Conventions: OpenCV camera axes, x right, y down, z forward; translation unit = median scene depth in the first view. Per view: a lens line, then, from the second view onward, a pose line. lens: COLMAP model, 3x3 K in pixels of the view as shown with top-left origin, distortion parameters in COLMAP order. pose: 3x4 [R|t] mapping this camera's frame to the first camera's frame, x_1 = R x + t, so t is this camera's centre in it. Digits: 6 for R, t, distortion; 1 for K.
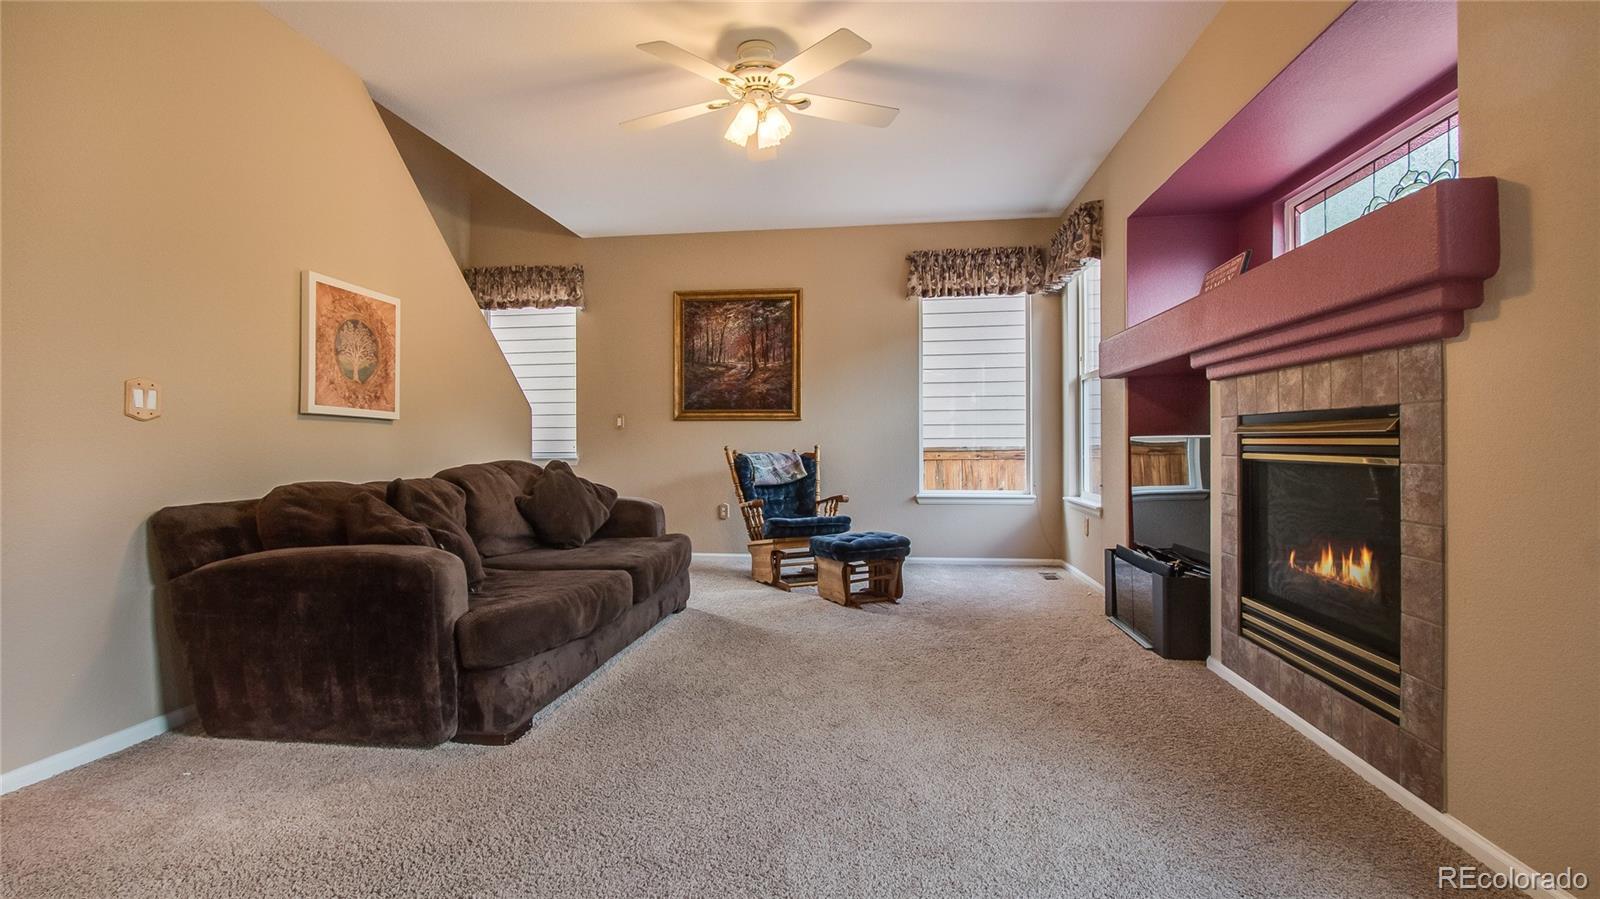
lens RADIAL K [[744.7, 0, 789.2], [0, 744.7, 443.6], [0, 0, 1]] dist [-0.017760, 0.000341]
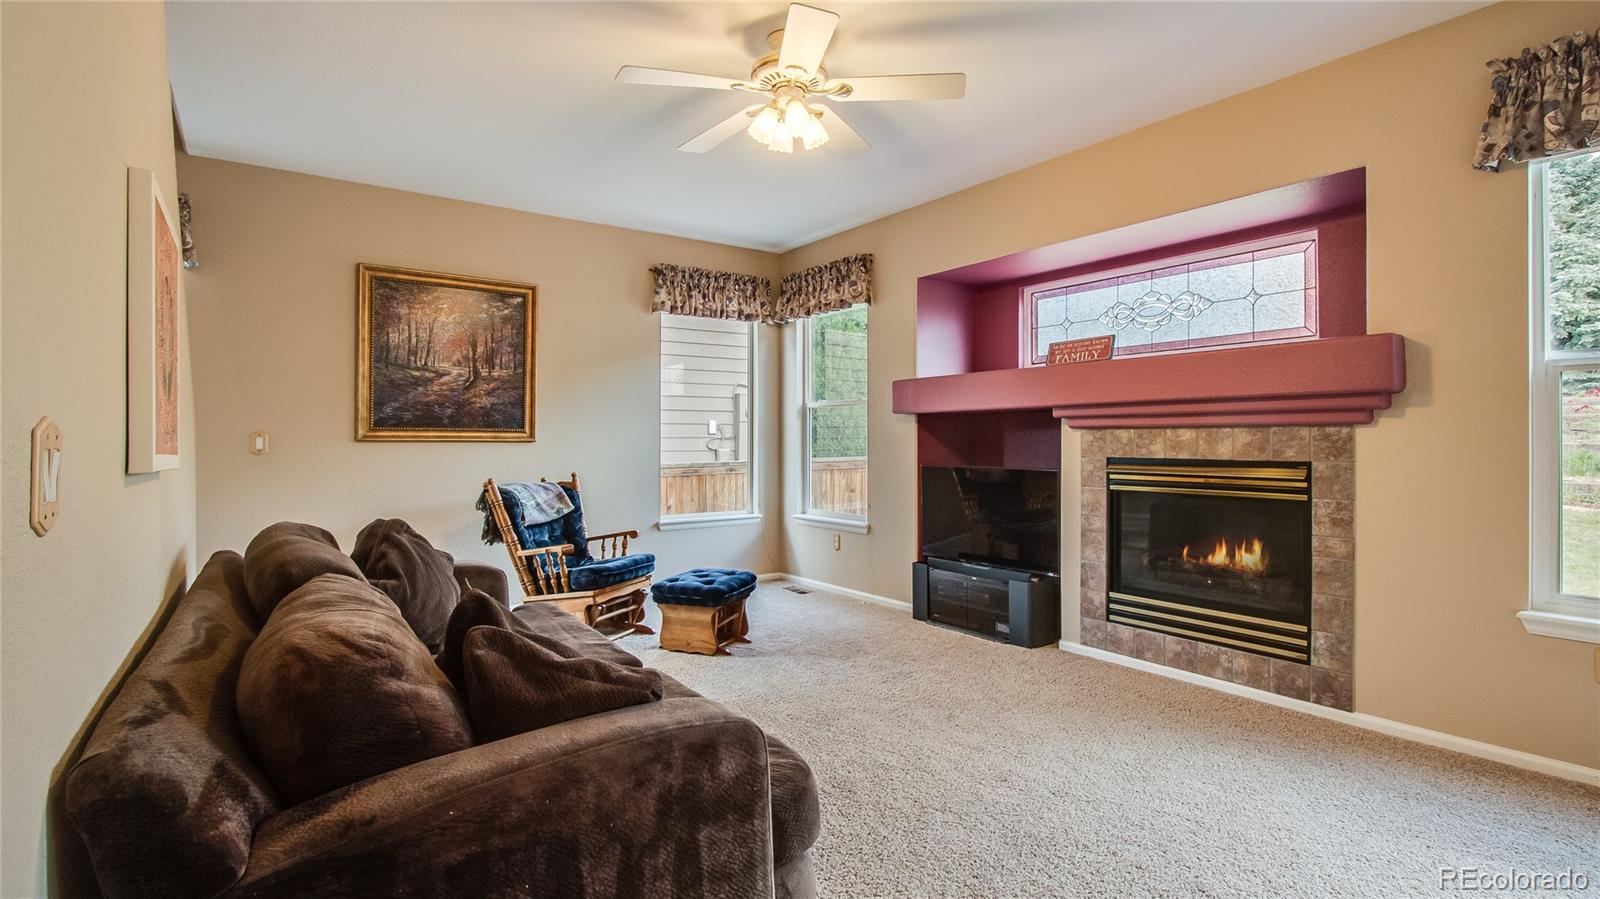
lens RADIAL K [[744.7, 0, 786.1], [0, 744.7, 443.9], [0, 0, 1]] dist [-0.017760, 0.000341]
pose [[0.732851, -0.001953, 0.680386, -0.376800], [0.000731, 0.999998, 0.002082, -0.033601], [-0.680389, -0.001029, 0.732851, 0.212406]]
